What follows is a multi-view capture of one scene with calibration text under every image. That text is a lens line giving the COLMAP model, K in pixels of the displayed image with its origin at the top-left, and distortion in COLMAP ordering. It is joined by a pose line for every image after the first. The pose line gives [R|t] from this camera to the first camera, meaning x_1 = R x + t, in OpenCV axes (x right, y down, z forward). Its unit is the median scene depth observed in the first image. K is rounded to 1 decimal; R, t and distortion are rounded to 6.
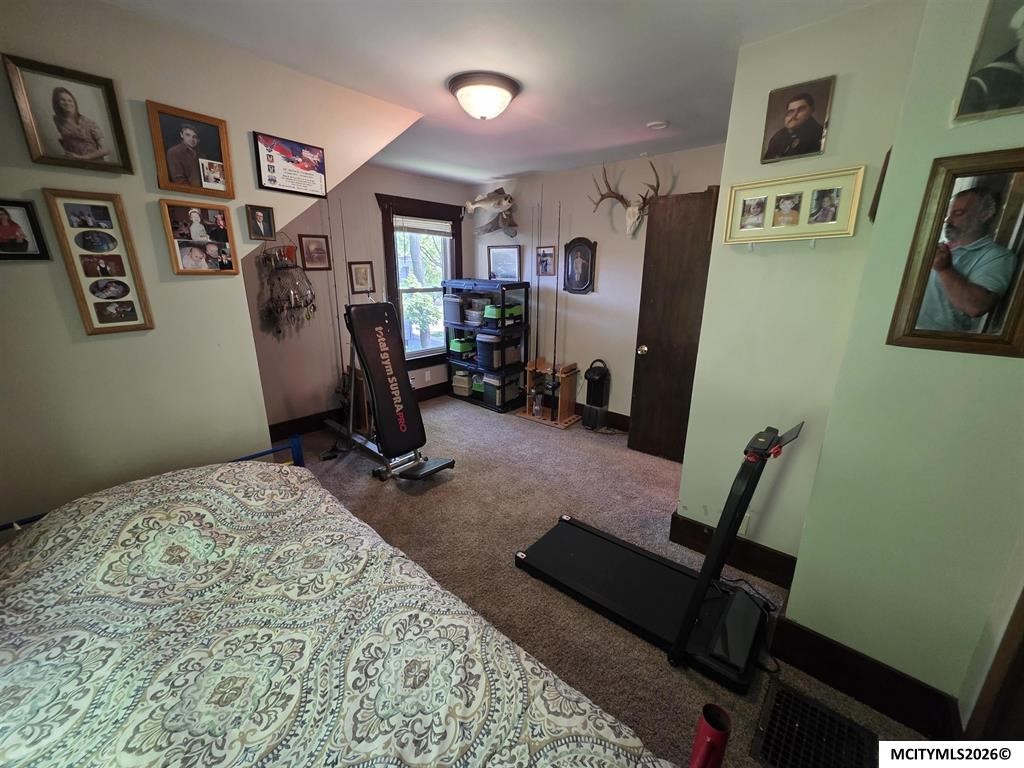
lens RADIAL K [[409.4, 0, 506.8], [0, 409.4, 381.3], [0, 0, 1]] dist [0.003767, 0.000198]
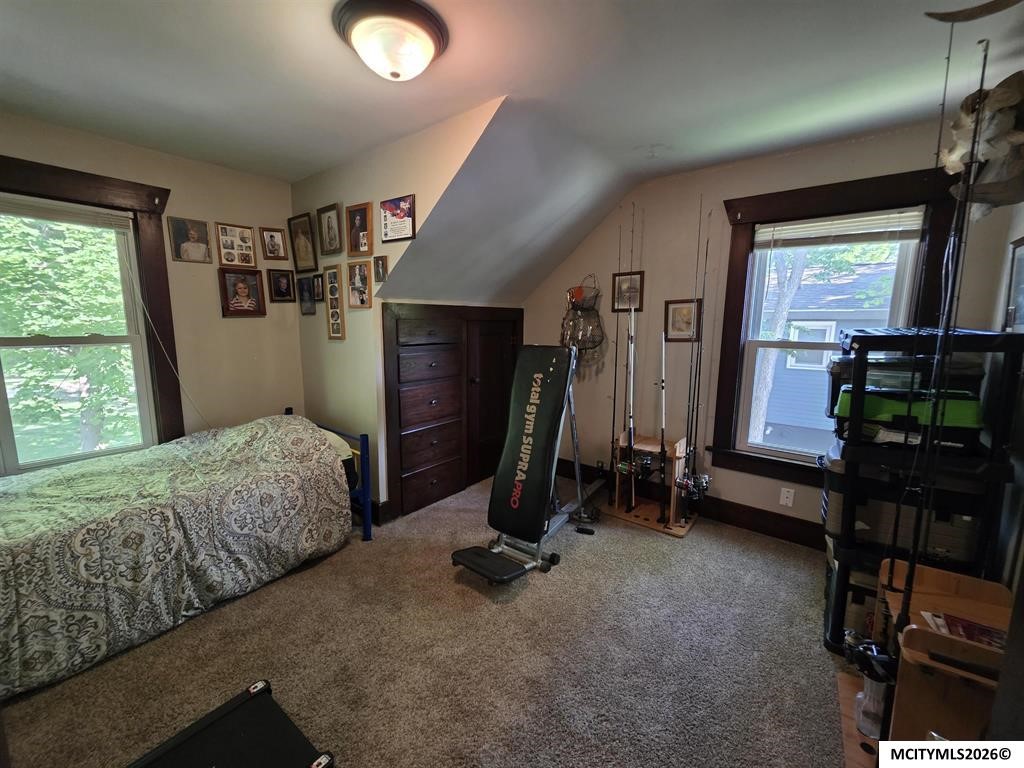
lens RADIAL K [[409.4, 0, 509.1], [0, 409.4, 382.0], [0, 0, 1]] dist [0.003767, 0.000198]
pose [[0.065530, 0.141903, -0.987709, 0.781522], [-0.275474, 0.953943, 0.118775, -0.313633], [0.959072, 0.264305, 0.101602, 1.373113]]
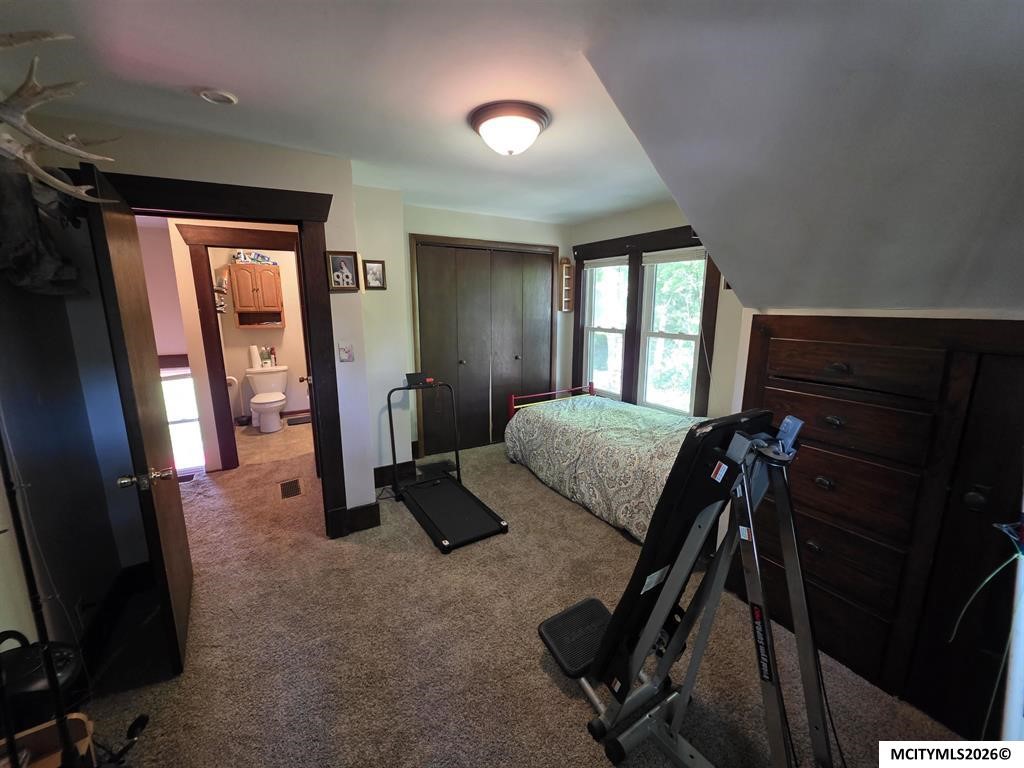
lens RADIAL K [[409.4, 0, 512.3], [0, 409.4, 382.1], [0, 0, 1]] dist [0.003767, 0.000198]
pose [[-0.955994, -0.058130, 0.287570, -0.388672], [0.077858, 0.894764, 0.439700, -0.647339], [-0.282867, 0.442740, -0.850863, 2.186589]]
